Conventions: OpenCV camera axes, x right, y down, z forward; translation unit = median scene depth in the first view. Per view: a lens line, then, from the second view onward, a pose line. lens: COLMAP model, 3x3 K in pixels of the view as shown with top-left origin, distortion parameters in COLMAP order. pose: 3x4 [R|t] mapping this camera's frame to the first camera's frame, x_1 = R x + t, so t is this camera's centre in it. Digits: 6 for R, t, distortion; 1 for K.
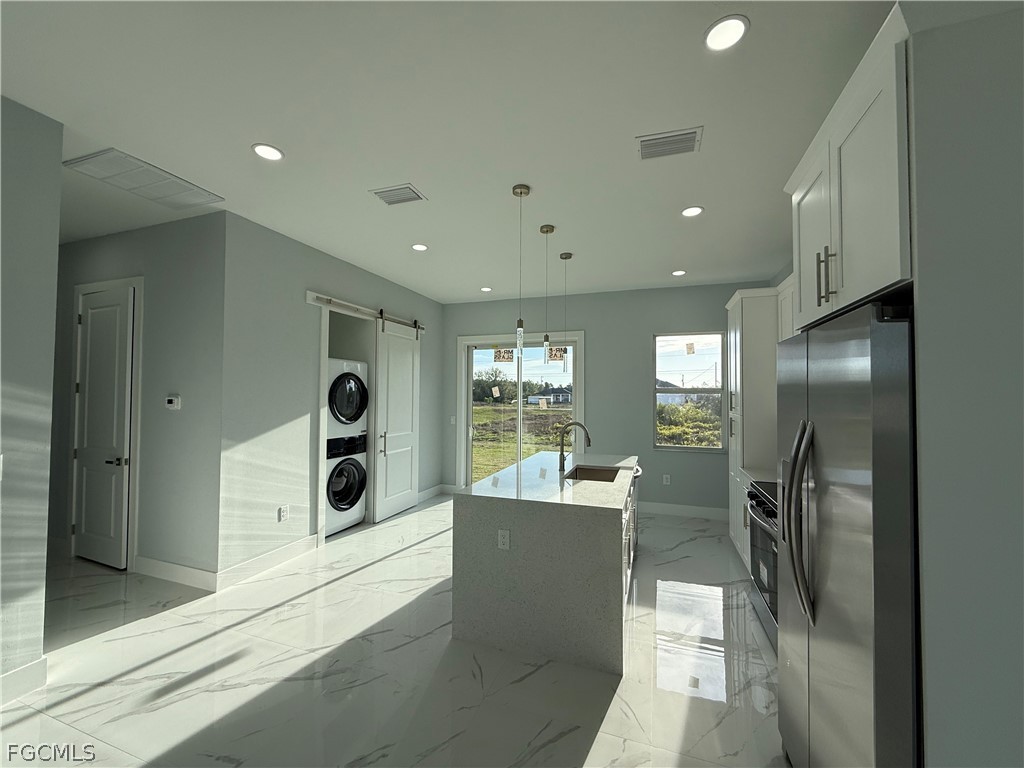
lens RADIAL K [[408.0, 0, 513.8], [0, 408.0, 374.2], [0, 0, 1]] dist [0.001083, -0.000149]
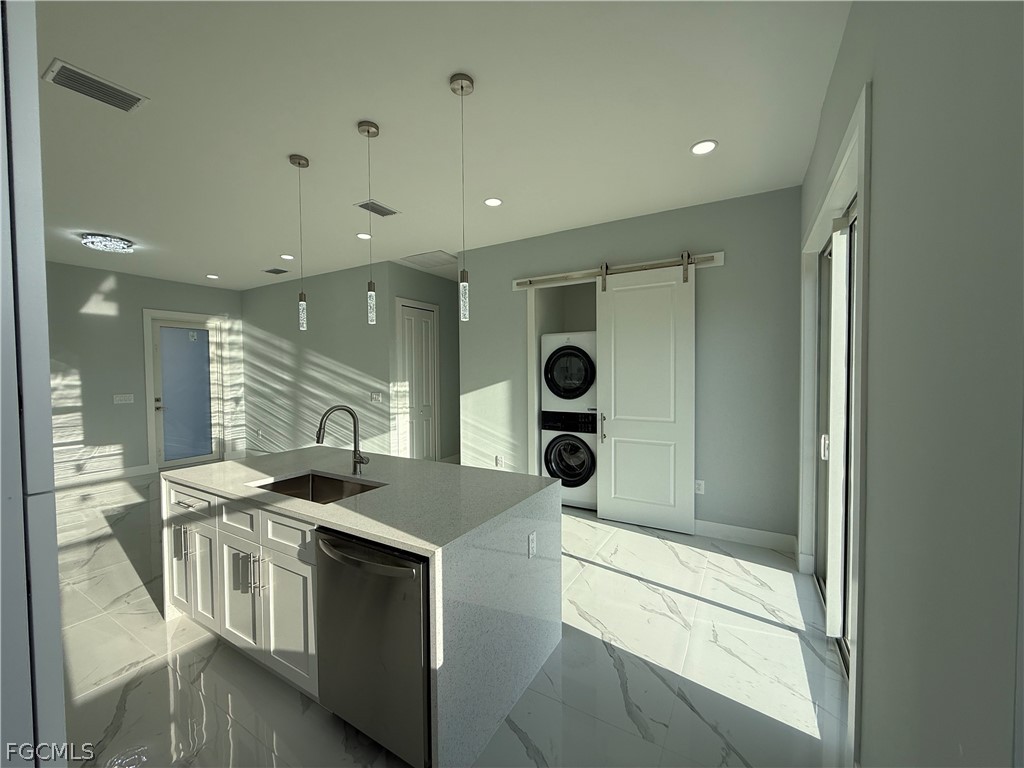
lens RADIAL K [[408.0, 0, 506.8], [0, 408.0, 384.7], [0, 0, 1]] dist [0.001083, -0.000149]
pose [[-0.195275, 0.027639, -0.980359, 0.930785], [0.054754, 0.998351, 0.017240, 0.103489], [0.979219, -0.050313, -0.196466, 1.729218]]
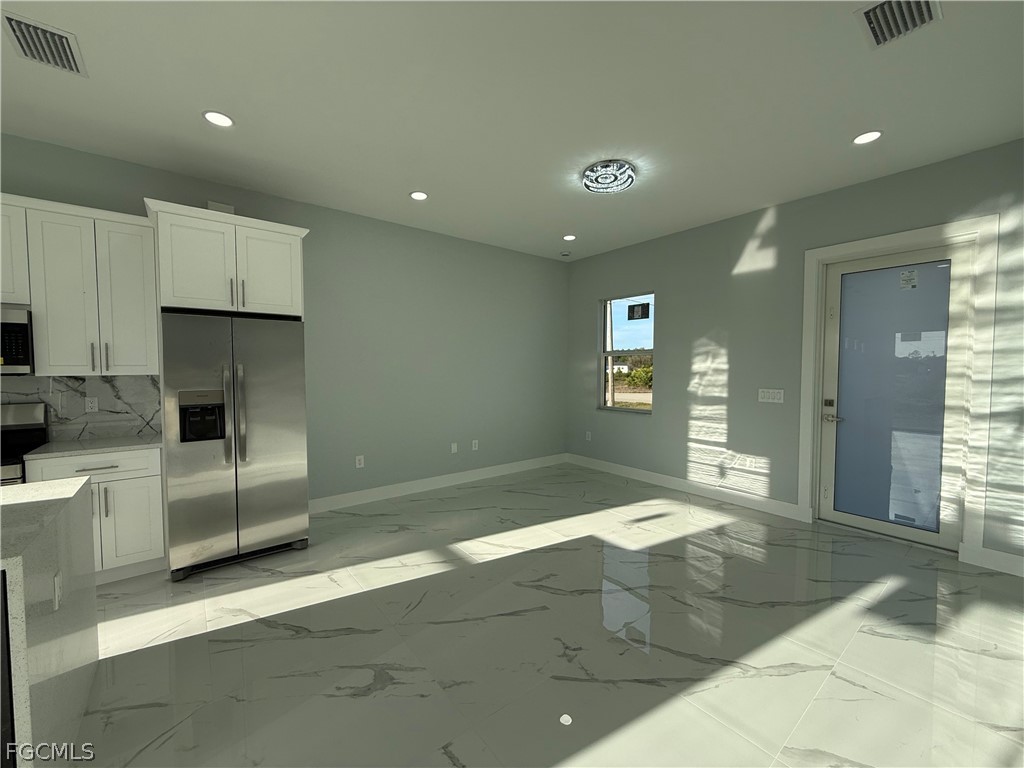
lens RADIAL K [[408.0, 0, 511.3], [0, 408.0, 383.6], [0, 0, 1]] dist [0.001083, -0.000149]
pose [[-0.843981, -0.022692, 0.535893, -0.760024], [-0.025850, 0.999665, 0.001620, 0.094895], [-0.535750, -0.012486, -0.844284, 1.025058]]
